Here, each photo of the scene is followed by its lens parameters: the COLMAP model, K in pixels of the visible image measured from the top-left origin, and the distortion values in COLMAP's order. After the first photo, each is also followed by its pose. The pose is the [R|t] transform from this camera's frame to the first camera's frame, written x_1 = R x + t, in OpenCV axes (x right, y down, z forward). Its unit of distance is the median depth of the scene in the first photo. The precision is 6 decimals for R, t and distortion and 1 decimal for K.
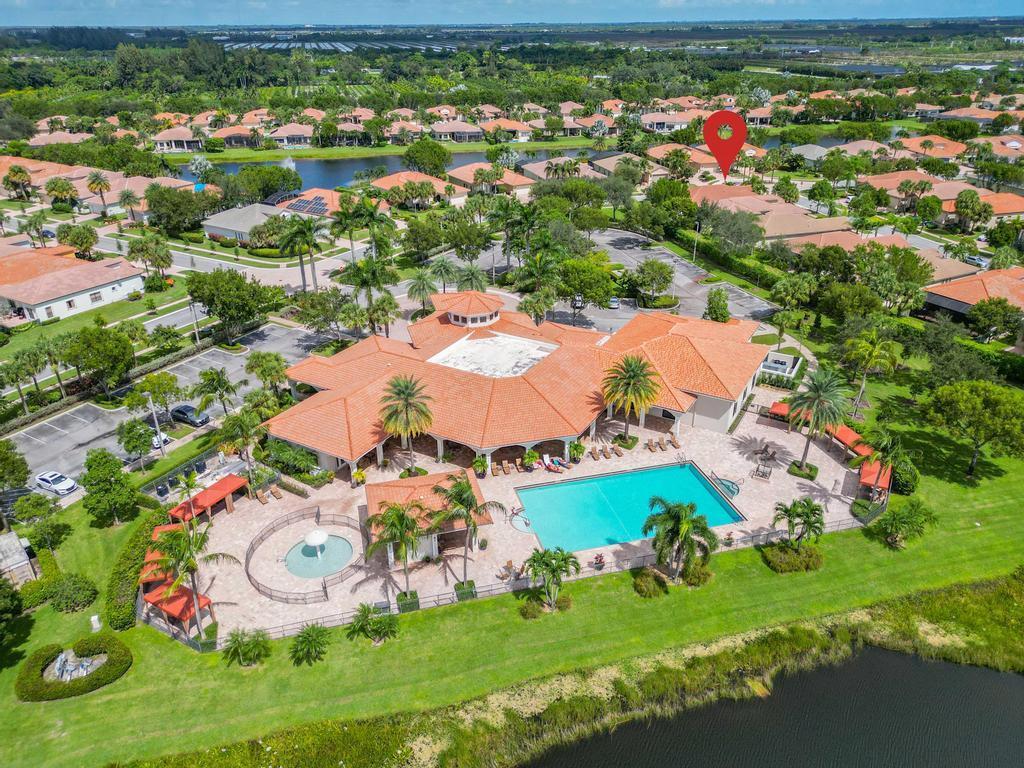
lens RADIAL K [[718.9, 0, 512.0], [0, 718.9, 384.0], [0, 0, 1]] dist [0.060214, -0.056002]
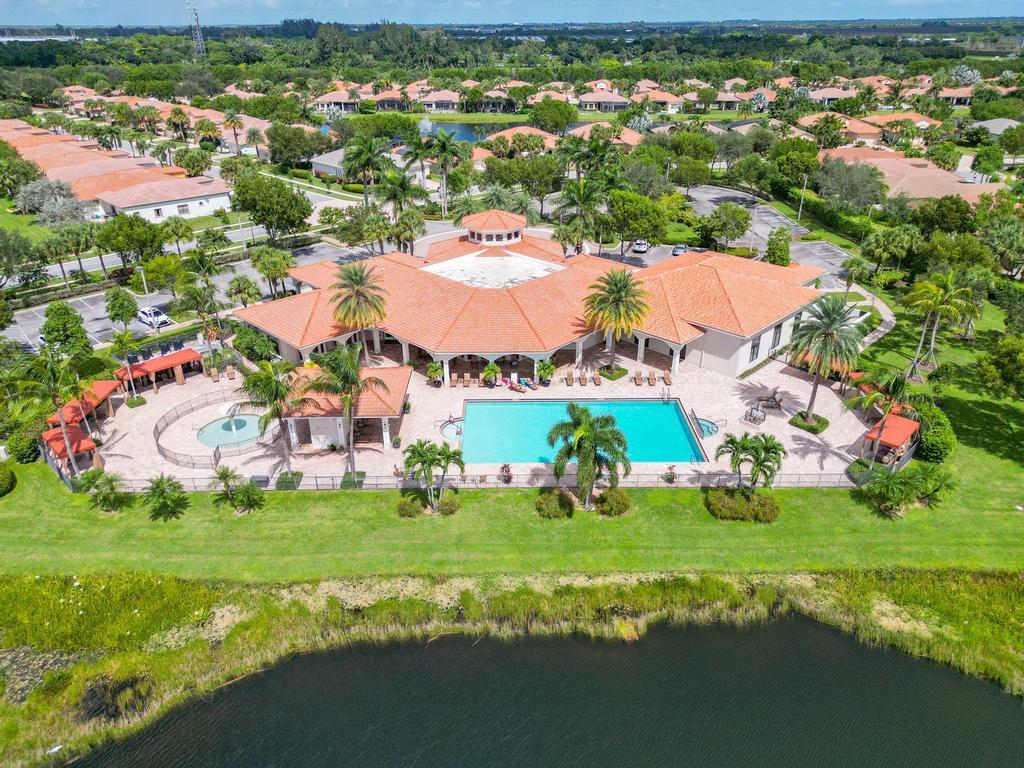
lens RADIAL K [[718.9, 0, 512.0], [0, 718.9, 384.0], [0, 0, 1]] dist [0.060214, -0.056002]
pose [[0.967708, 0.113943, -0.224850, 0.251266], [-0.113698, 0.993416, 0.014080, 0.100760], [0.224974, 0.011939, 0.974292, 0.120823]]
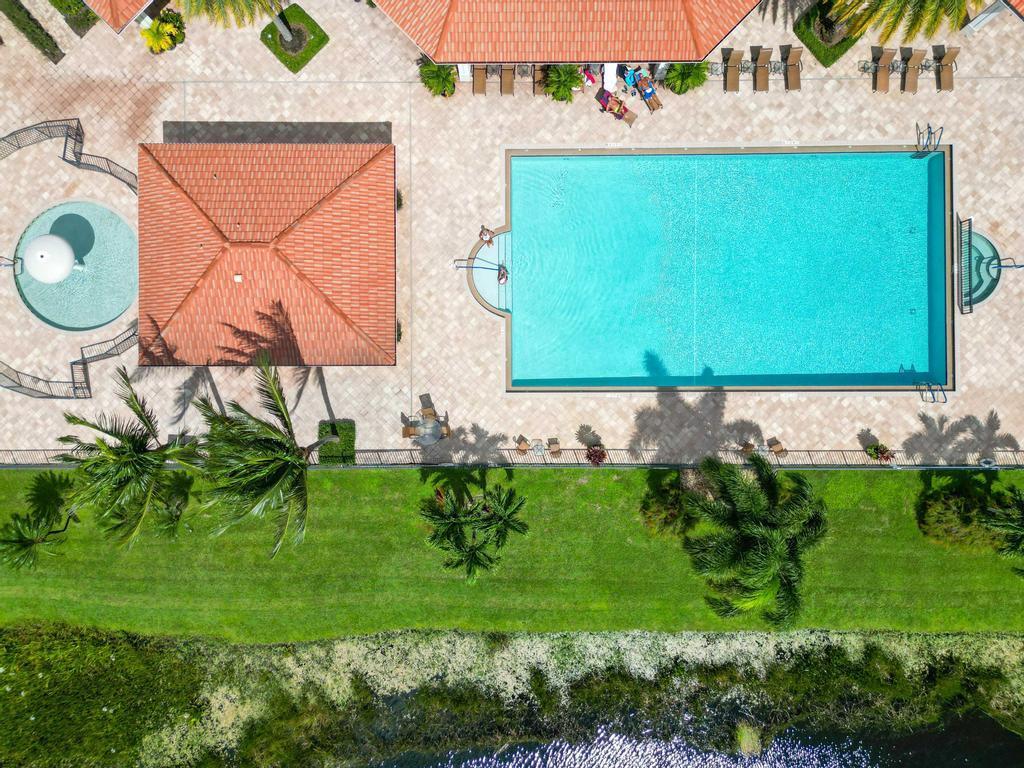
lens RADIAL K [[718.9, 0, 512.0], [0, 718.9, 384.0], [0, 0, 1]] dist [0.060214, -0.056002]
pose [[0.967089, 0.254427, -0.002420, 0.042012], [-0.113011, 0.438044, 0.891822, -0.181767], [0.227964, -0.862198, 0.452380, 0.642719]]
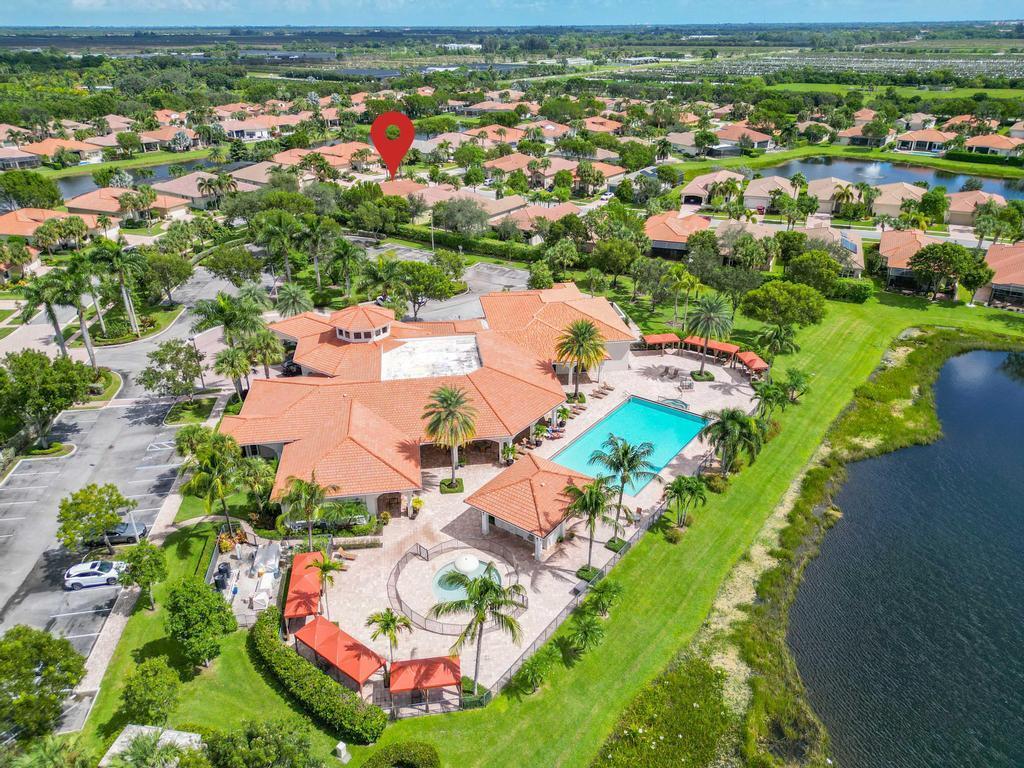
lens RADIAL K [[718.9, 0, 512.0], [0, 718.9, 384.0], [0, 0, 1]] dist [0.060214, -0.056002]
pose [[0.783814, -0.271769, 0.558370, -0.569061], [0.275779, 0.957958, 0.079129, -0.060381], [-0.556400, 0.091964, 0.825810, 0.132182]]
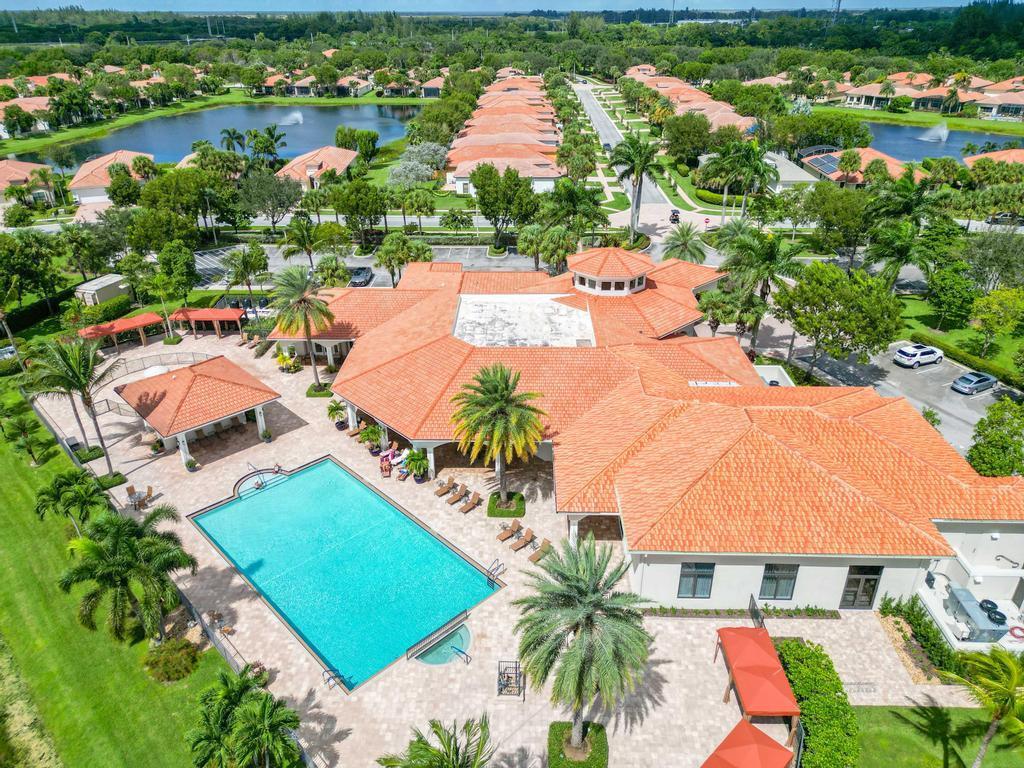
lens RADIAL K [[704.0, 0, 512.0], [0, 704.0, 384.0], [0, 0, 1]] dist [0.045904, -0.034146]
pose [[0.481815, 0.414205, -0.772197, 0.600650], [-0.390942, 0.890275, 0.233612, -0.152703], [0.784231, 0.189326, 0.590878, 0.628950]]
